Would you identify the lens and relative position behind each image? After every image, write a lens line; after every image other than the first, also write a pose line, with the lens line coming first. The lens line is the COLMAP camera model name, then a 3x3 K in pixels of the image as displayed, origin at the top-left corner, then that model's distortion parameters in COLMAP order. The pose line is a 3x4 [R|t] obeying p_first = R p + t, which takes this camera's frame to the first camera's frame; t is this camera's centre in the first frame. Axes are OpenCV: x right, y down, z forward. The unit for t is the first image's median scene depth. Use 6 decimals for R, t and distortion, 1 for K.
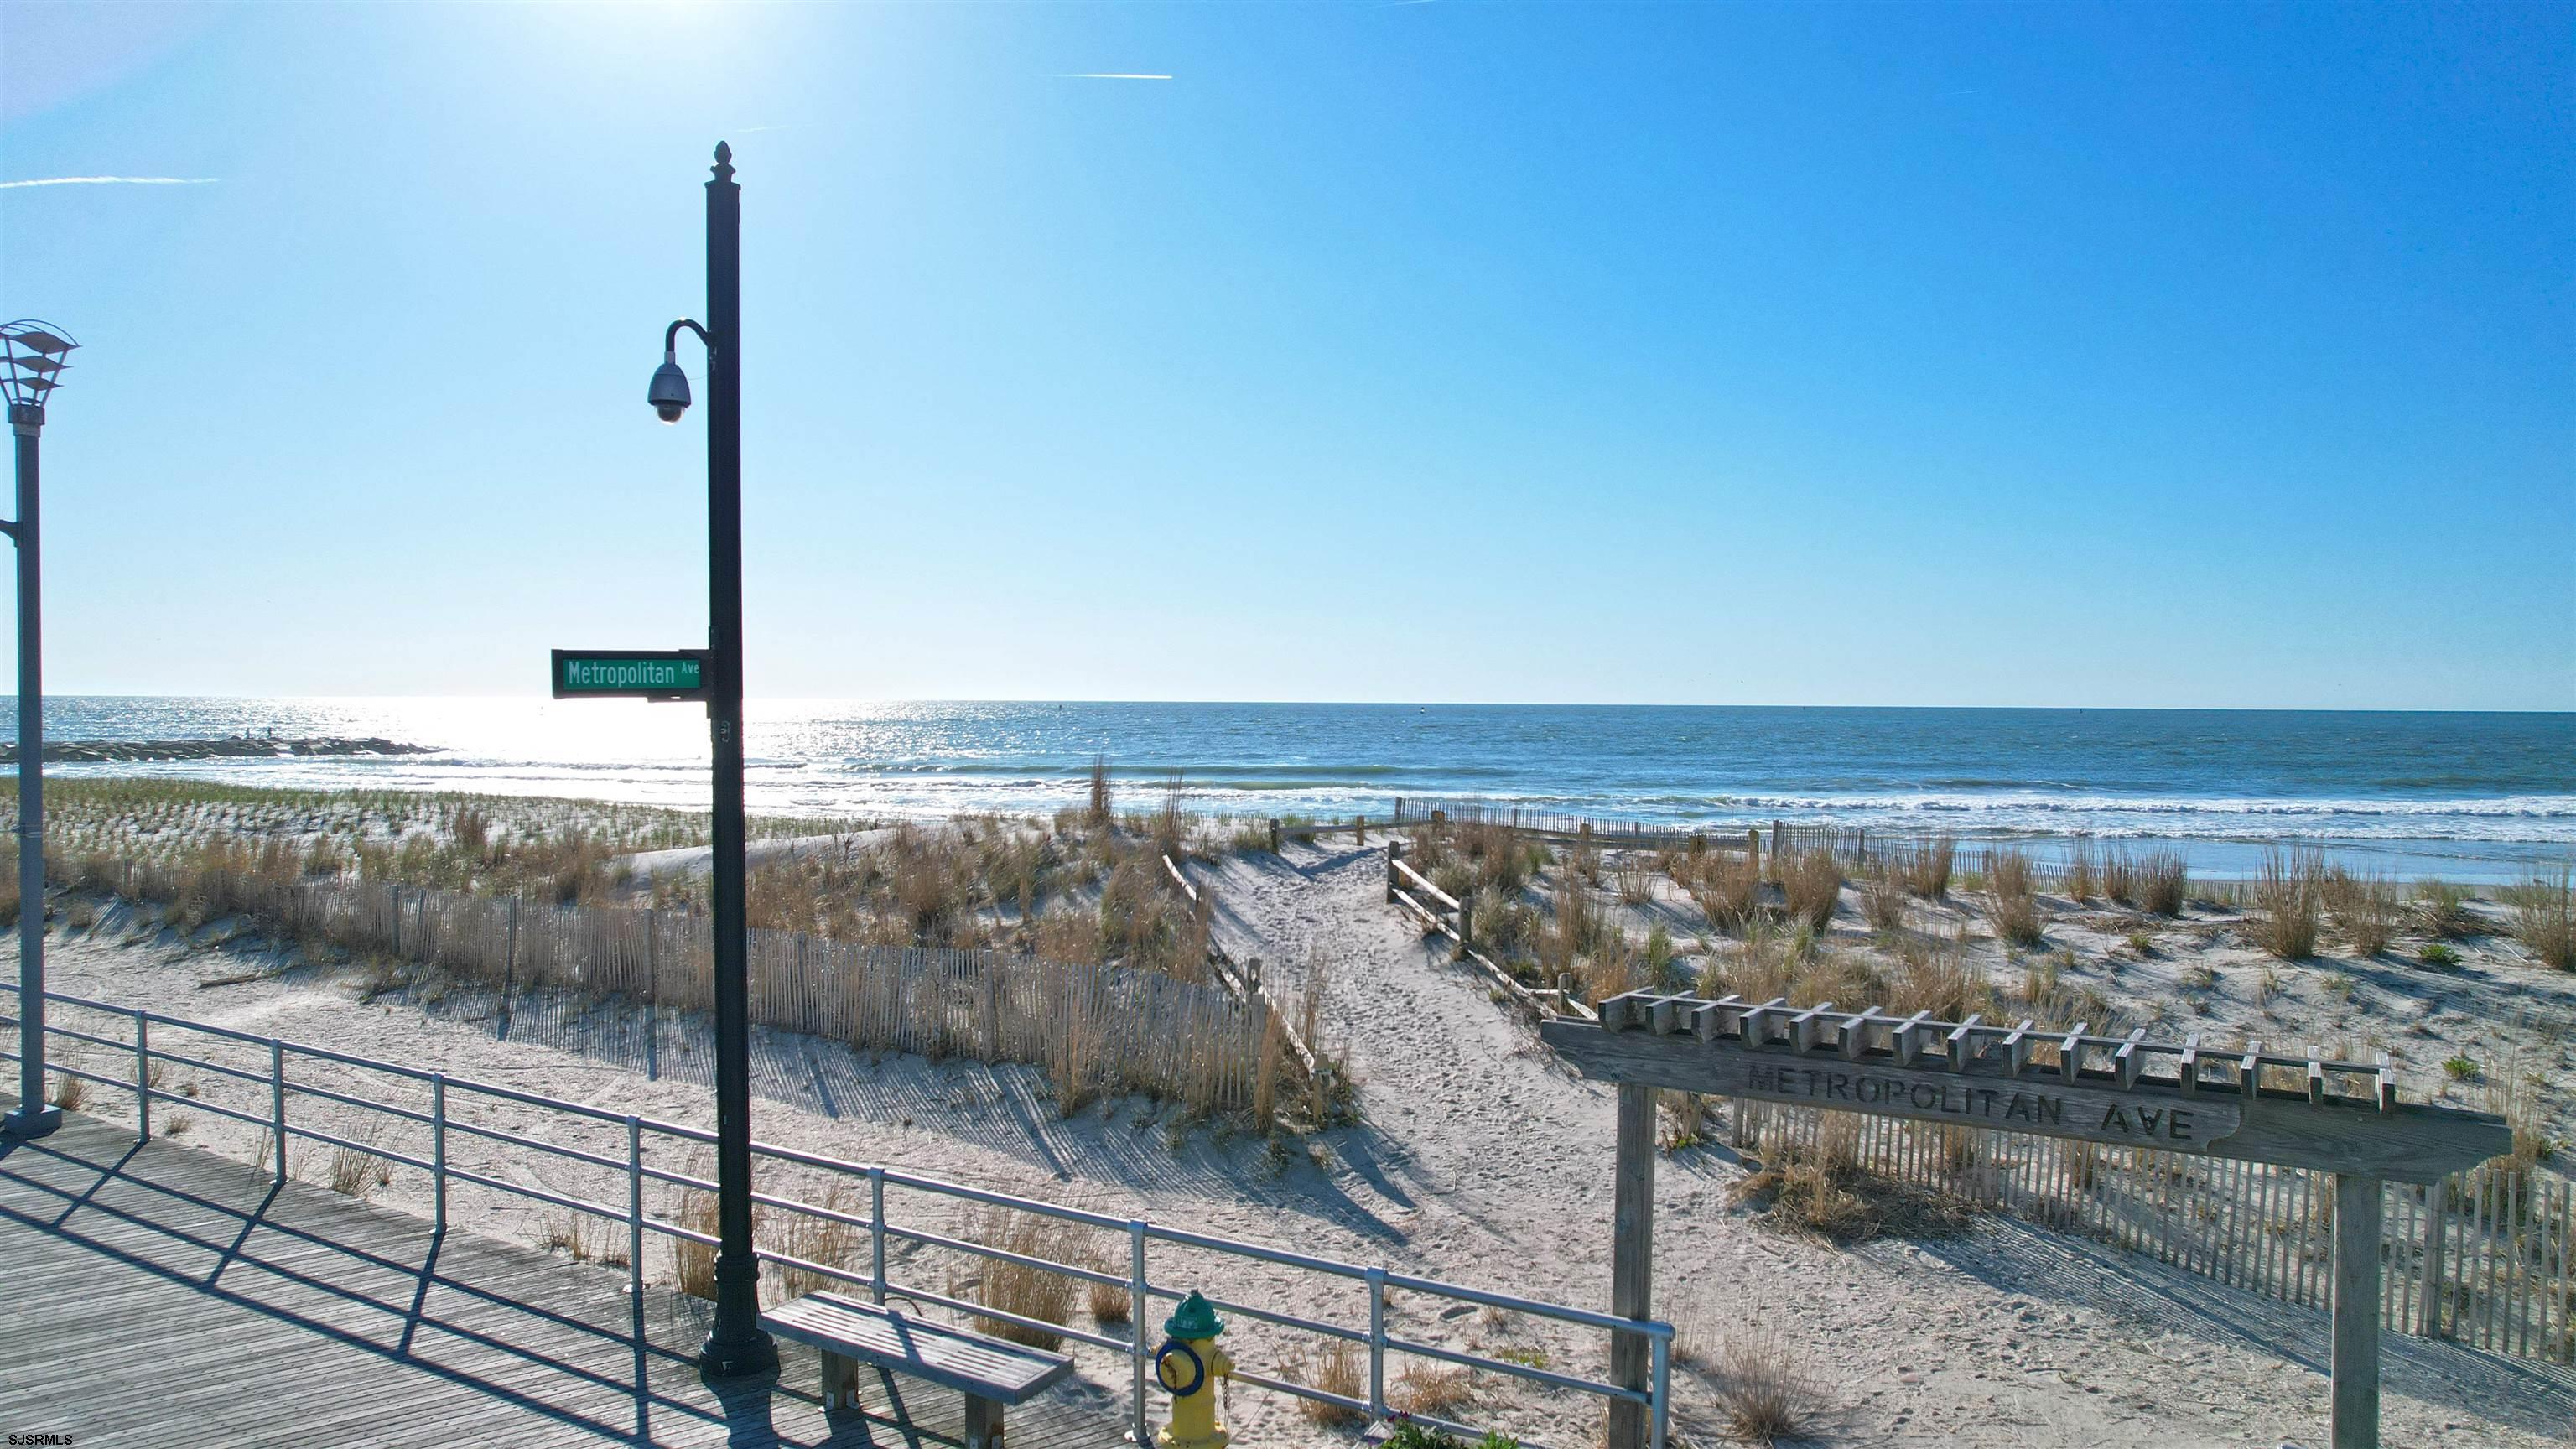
lens RADIAL K [[1667.7, 0, 1266.9], [0, 1667.7, 713.5], [0, 0, 1]] dist [-0.076189, 0.065789]
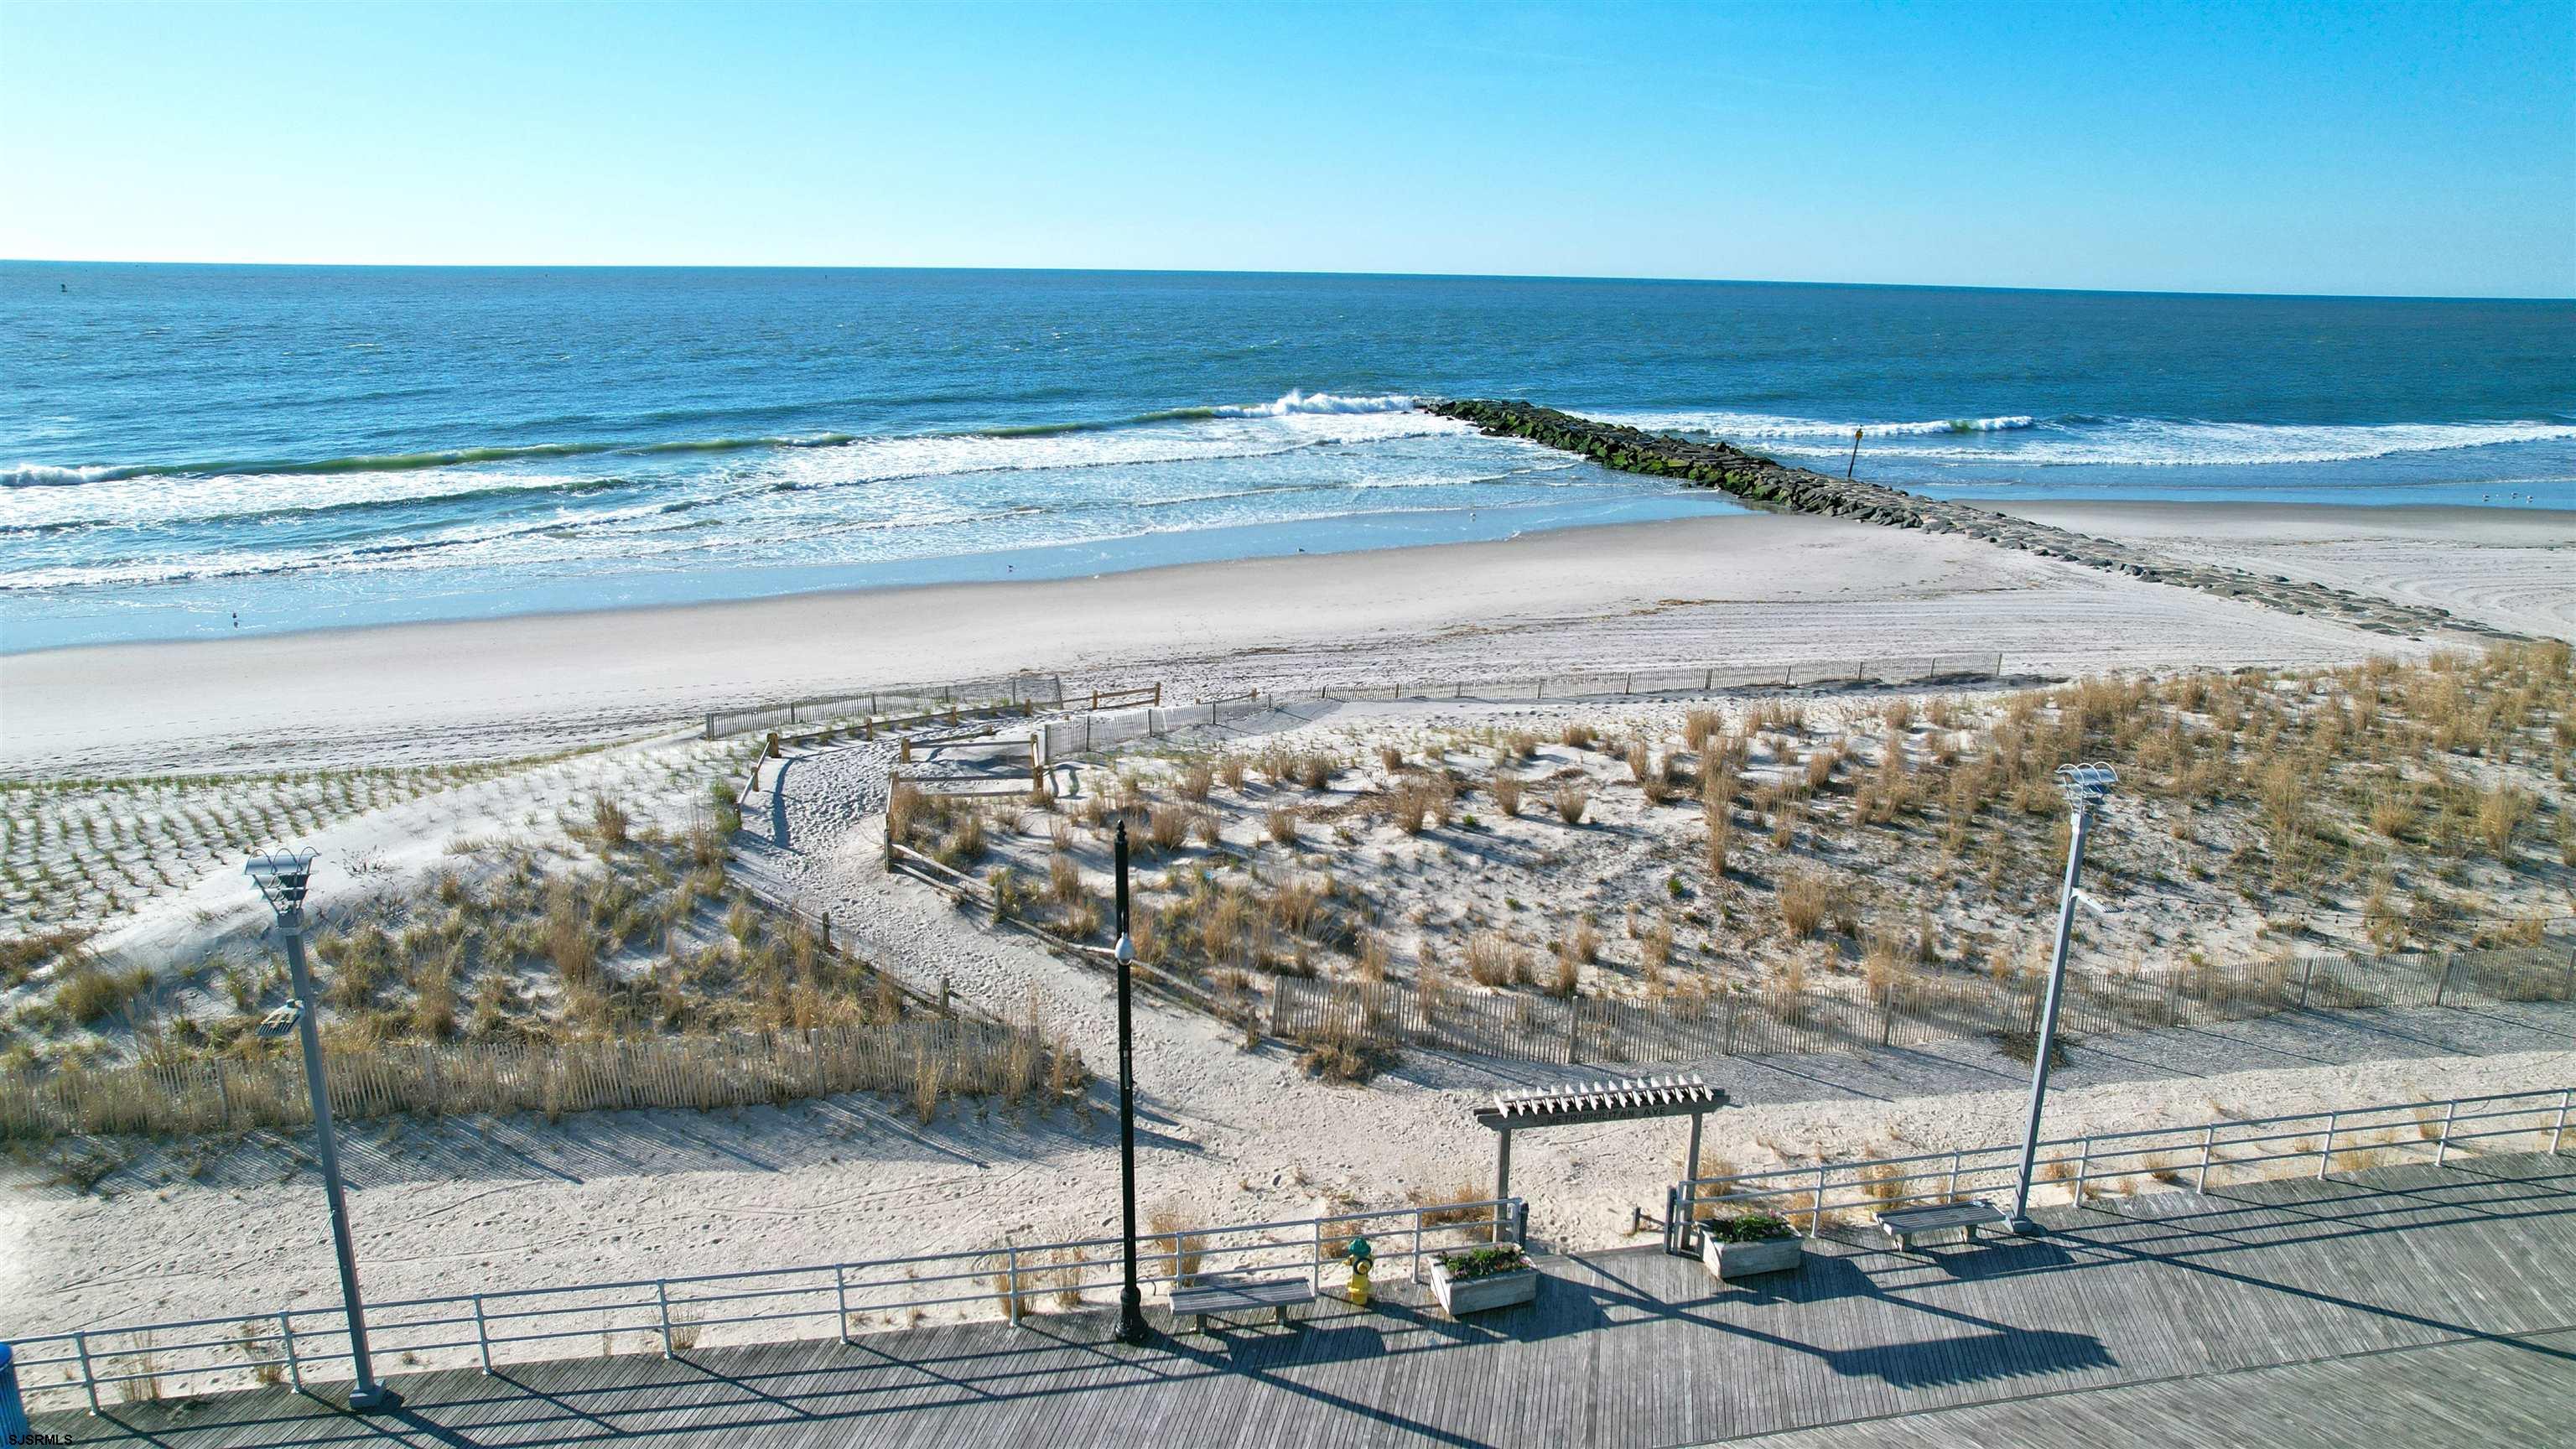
lens RADIAL K [[1667.7, 0, 1301.4], [0, 1667.7, 725.9], [0, 0, 1]] dist [-0.076189, 0.065789]
pose [[0.741240, -0.176313, 0.647671, -0.874936], [-0.002867, 0.964046, 0.265719, -0.597500], [-0.671234, -0.198818, 0.714084, -0.354354]]
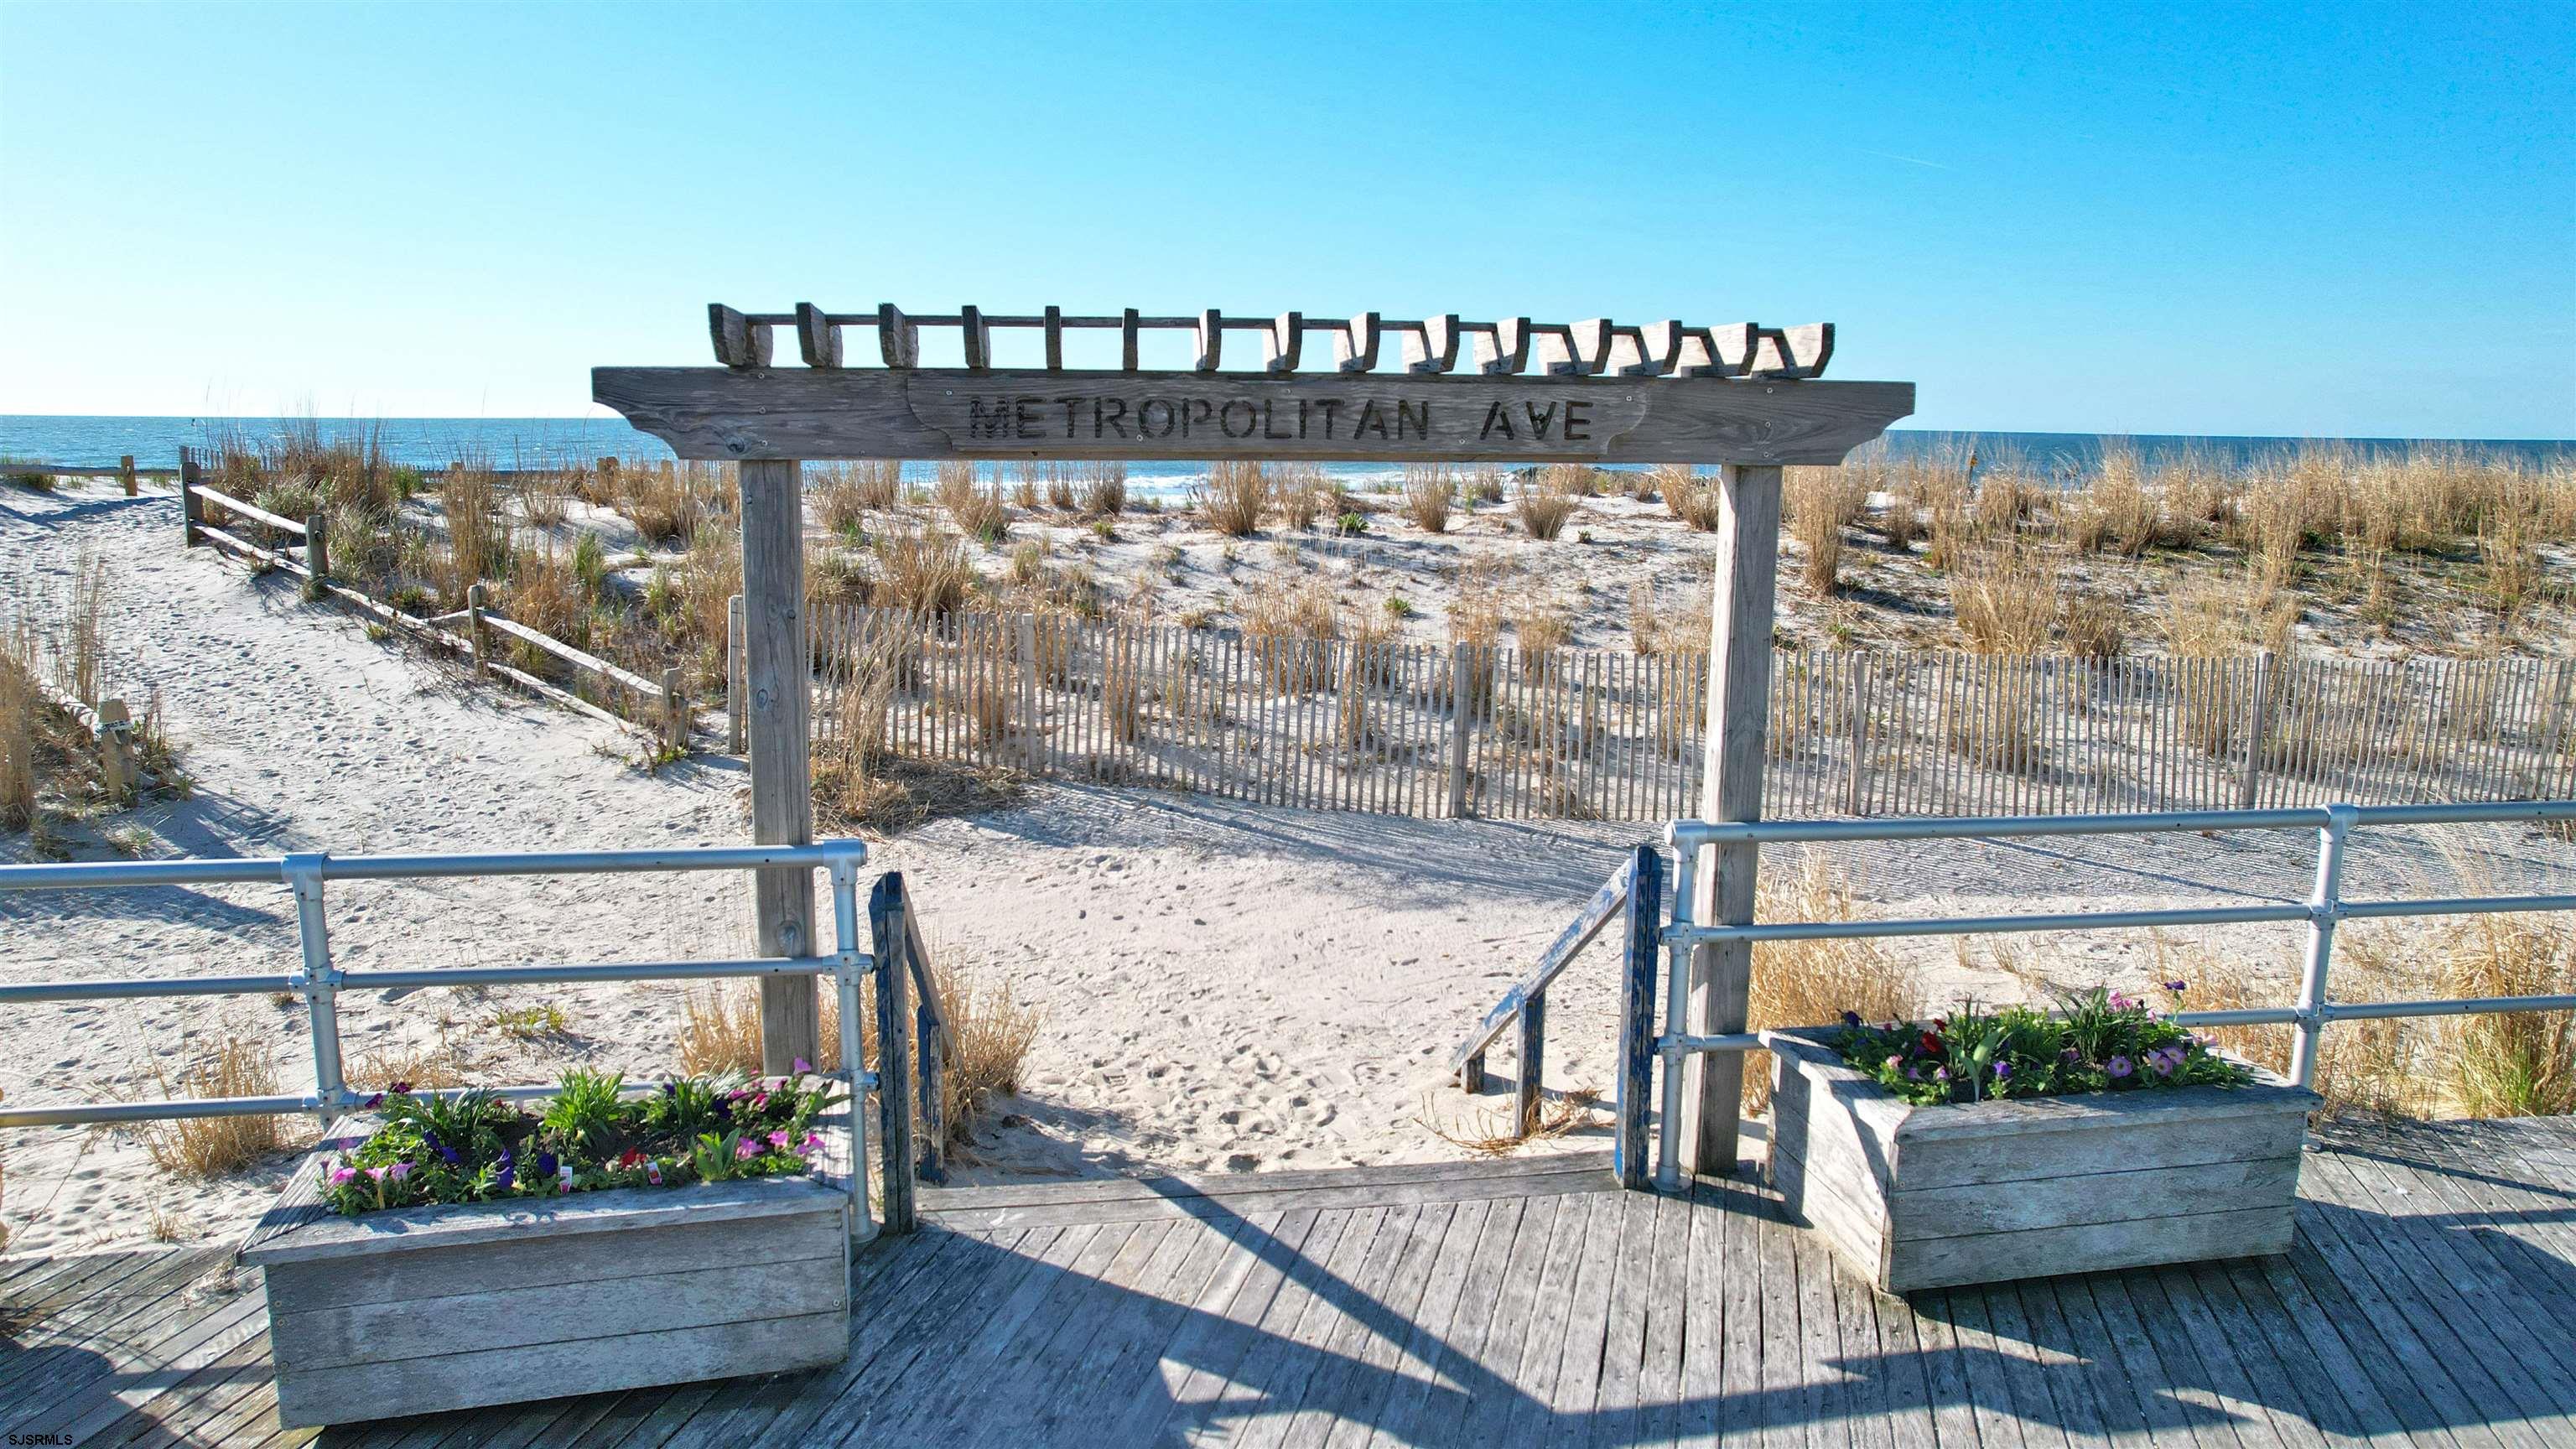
lens RADIAL K [[1667.7, 0, 1307.3], [0, 1667.7, 718.8], [0, 0, 1]] dist [-0.076189, 0.065789]
pose [[0.774871, -0.111122, 0.622275, -0.003575], [0.001019, 0.984646, 0.174562, 0.097687], [-0.632118, -0.134629, 0.763087, 0.190489]]
